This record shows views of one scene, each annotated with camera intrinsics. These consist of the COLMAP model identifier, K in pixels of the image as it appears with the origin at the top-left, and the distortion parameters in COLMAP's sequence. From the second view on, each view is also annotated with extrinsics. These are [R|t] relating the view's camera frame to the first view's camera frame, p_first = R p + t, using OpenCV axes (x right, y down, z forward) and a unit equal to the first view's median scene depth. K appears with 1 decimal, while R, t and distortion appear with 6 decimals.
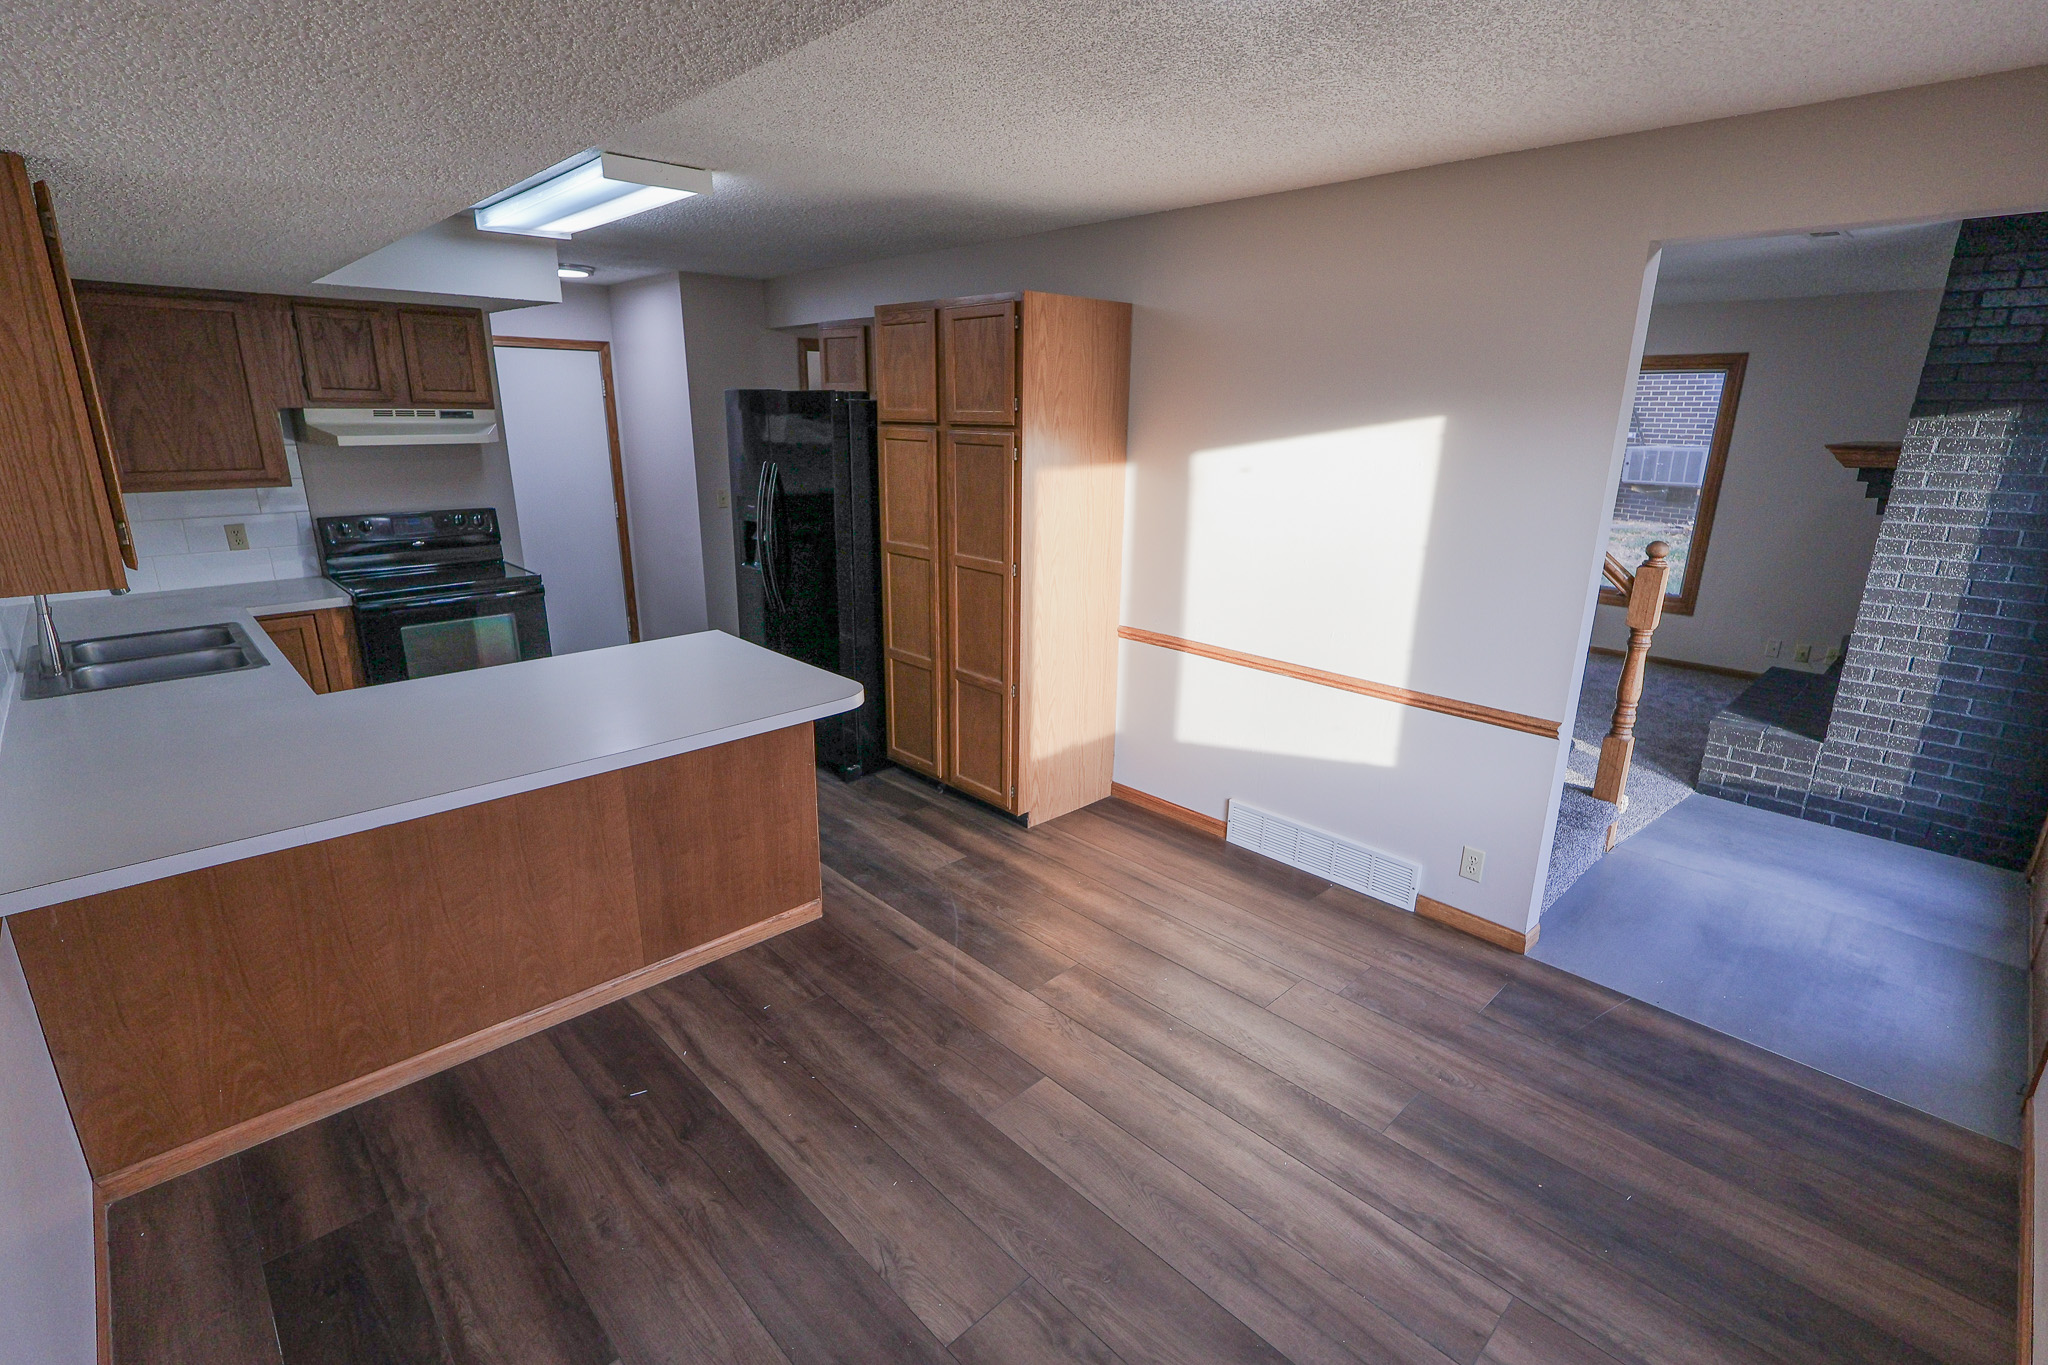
lens RADIAL K [[944.8, 0, 1027.7], [0, 944.8, 682.4], [0, 0, 1]] dist [-0.003410, -0.000861]
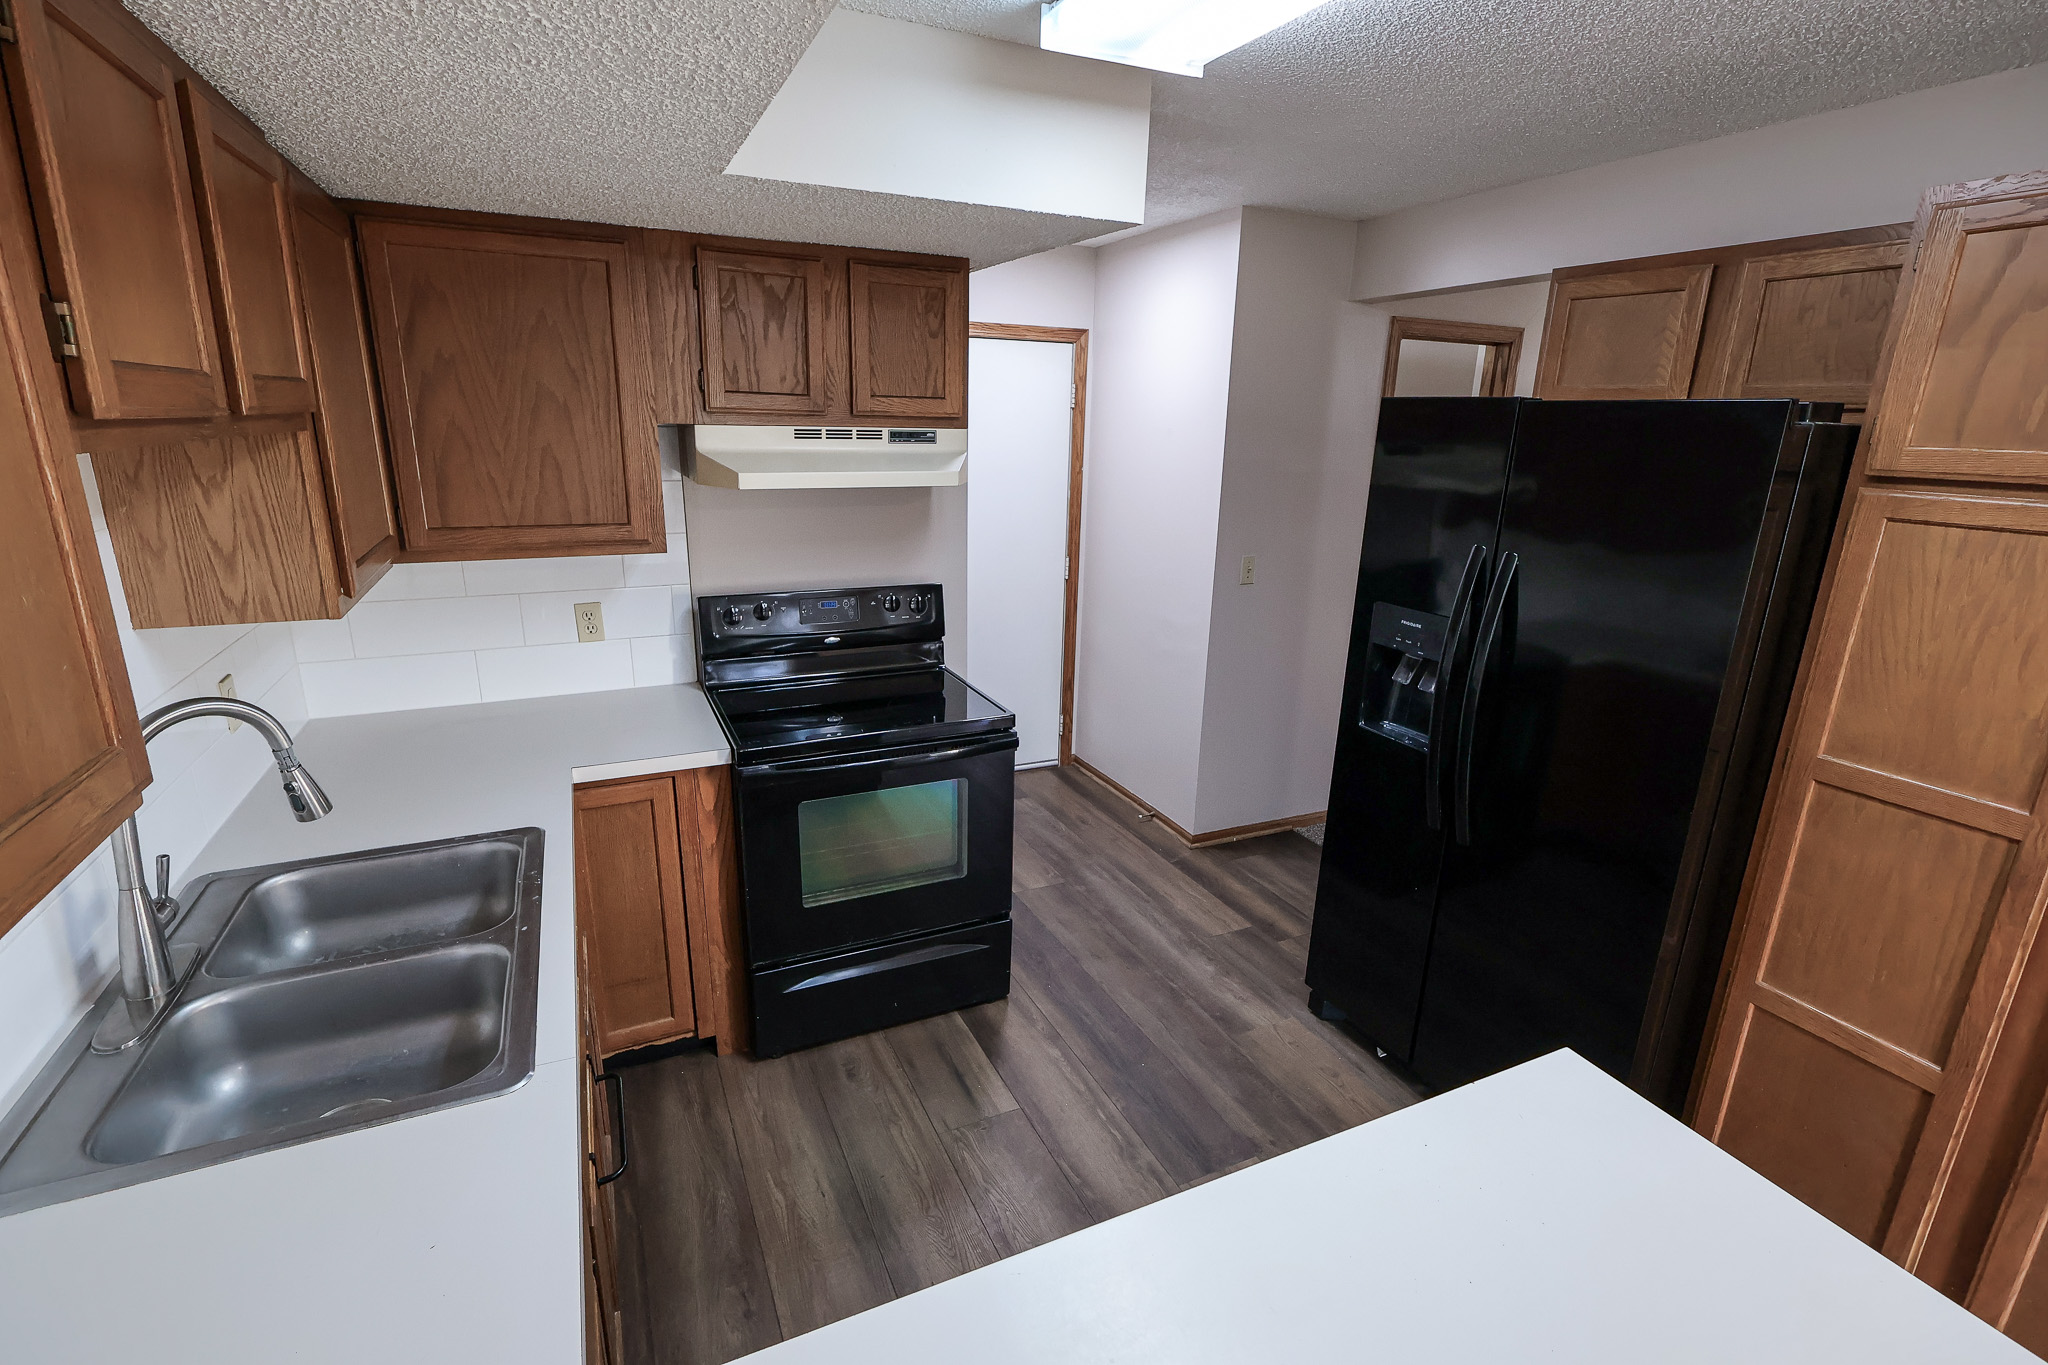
lens RADIAL K [[944.8, 0, 1017.1], [0, 944.8, 680.7], [0, 0, 1]] dist [-0.003410, -0.000861]
pose [[0.941562, 0.098732, -0.322045, -0.358317], [-0.103351, 0.994641, 0.002768, -0.148547], [0.320592, 0.030678, 0.946720, 0.491127]]
